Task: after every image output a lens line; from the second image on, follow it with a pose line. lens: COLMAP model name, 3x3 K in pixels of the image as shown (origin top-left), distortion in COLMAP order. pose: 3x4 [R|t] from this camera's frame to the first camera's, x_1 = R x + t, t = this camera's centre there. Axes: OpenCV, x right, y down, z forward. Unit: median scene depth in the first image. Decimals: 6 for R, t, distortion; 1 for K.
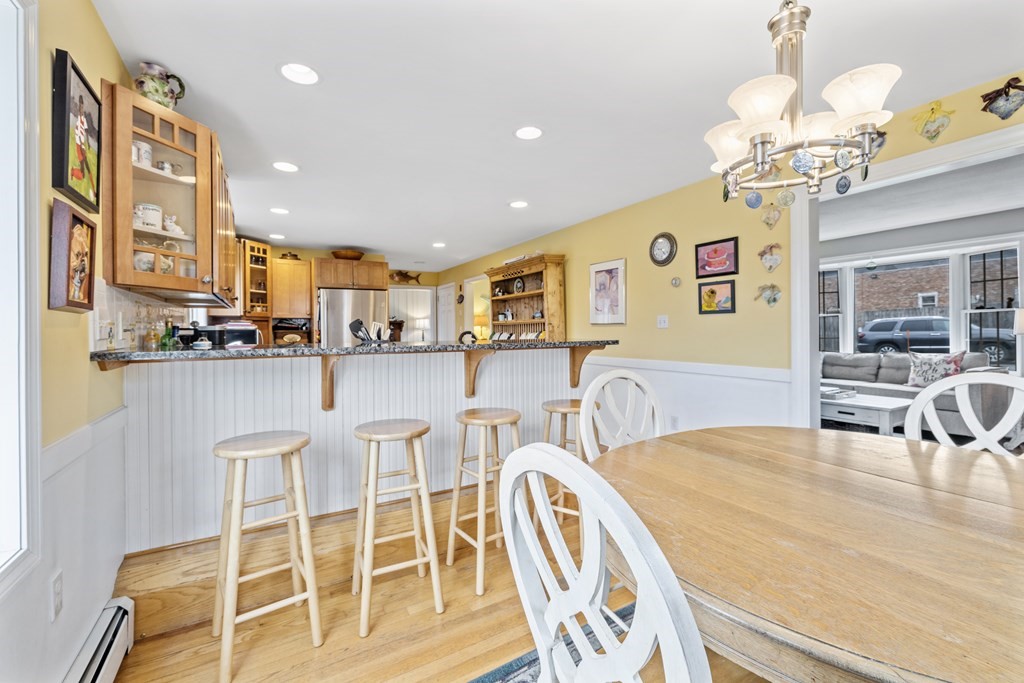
lens RADIAL K [[430.5, 0, 509.3], [0, 430.5, 331.6], [0, 0, 1]] dist [0.004365, 0.000369]
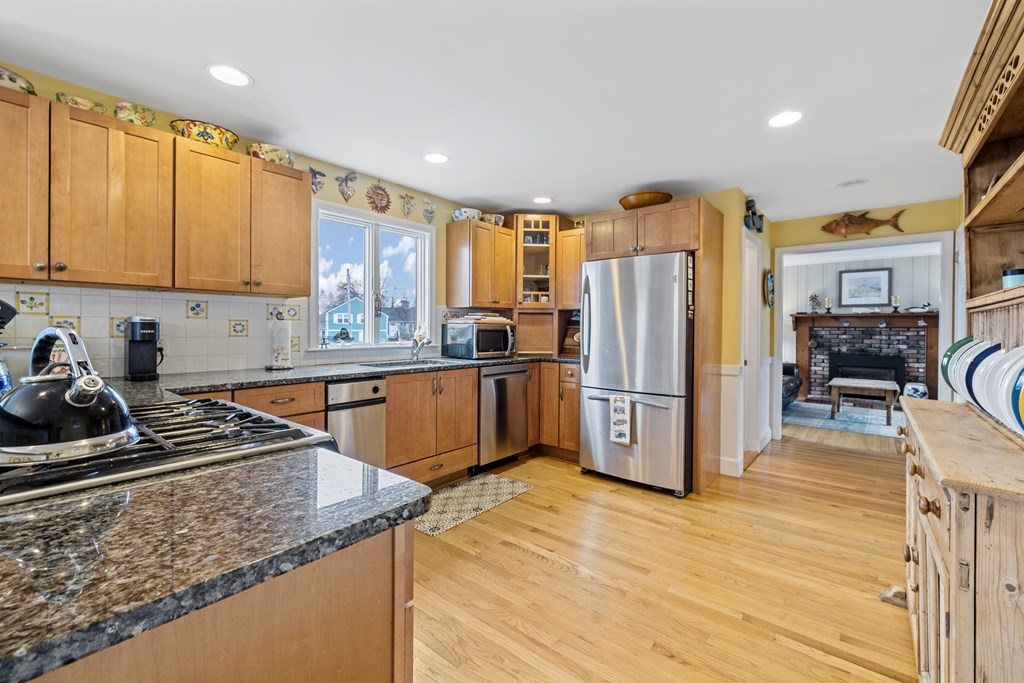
lens RADIAL K [[430.5, 0, 506.1], [0, 430.5, 330.8], [0, 0, 1]] dist [0.004365, 0.000369]
pose [[0.344091, 0.016765, -0.938786, 0.217176], [-0.013976, 0.999821, 0.012732, -0.003980], [0.938832, 0.008740, 0.344264, 1.019772]]
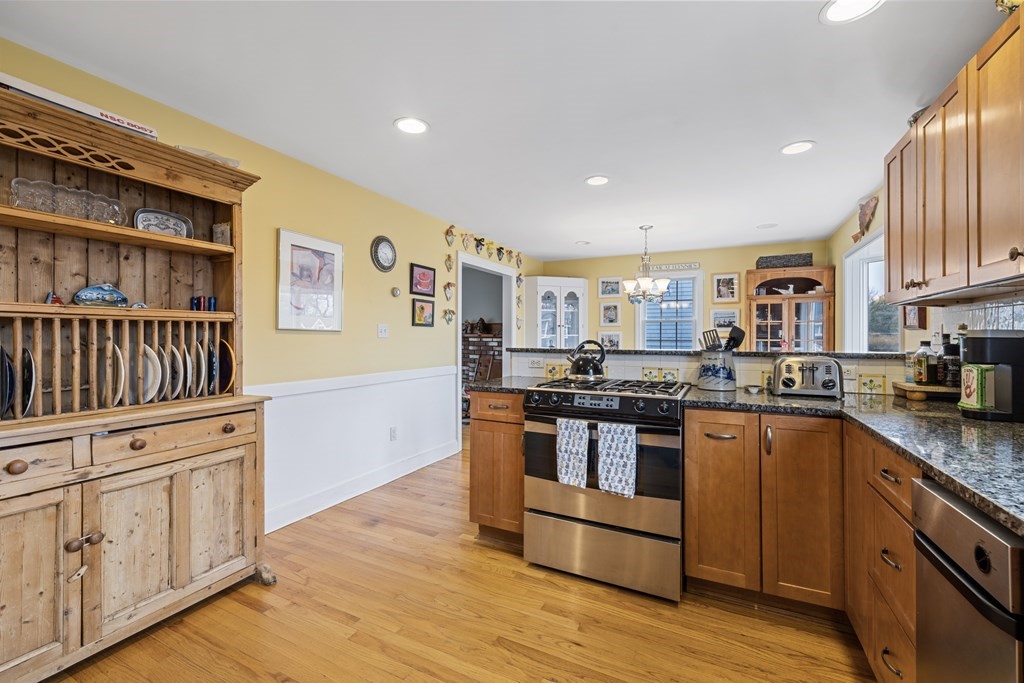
lens RADIAL K [[430.5, 0, 509.3], [0, 430.5, 335.4], [0, 0, 1]] dist [0.004365, 0.000369]
pose [[-0.554995, 0.013504, 0.831744, -0.612218], [0.005170, 0.999905, -0.012785, -0.000660], [-0.831838, -0.002795, -0.555012, 1.386456]]
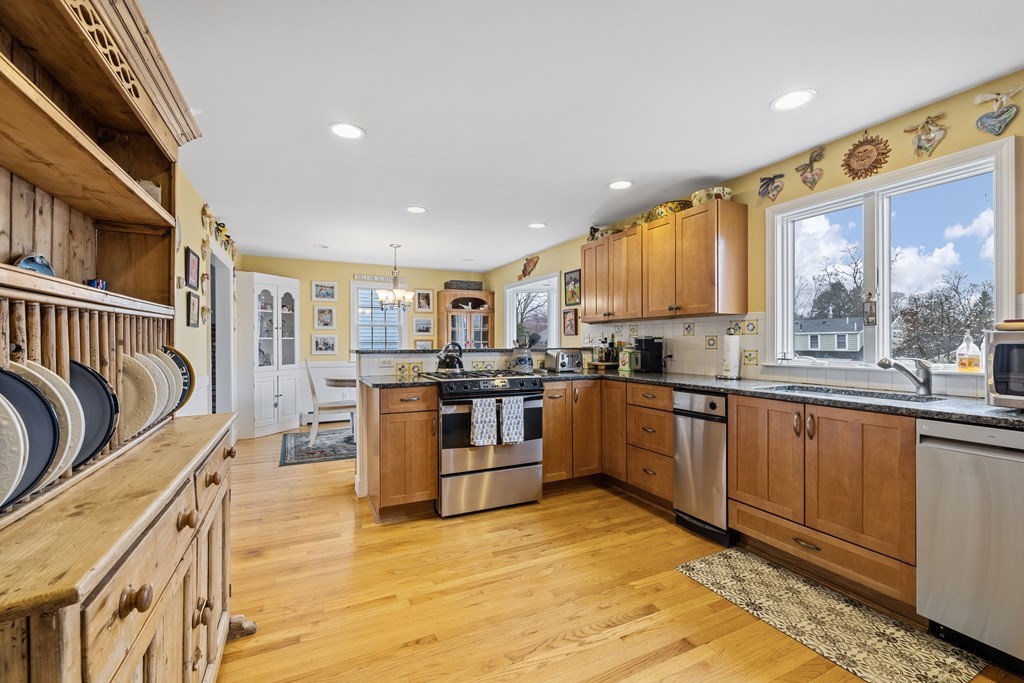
lens RADIAL K [[430.5, 0, 508.4], [0, 430.5, 345.3], [0, 0, 1]] dist [0.004365, 0.000369]
pose [[-0.997432, 0.012820, 0.070466, -0.272111], [0.013697, 0.999835, 0.011973, -0.003326], [-0.070301, 0.012907, -0.997442, 1.801589]]
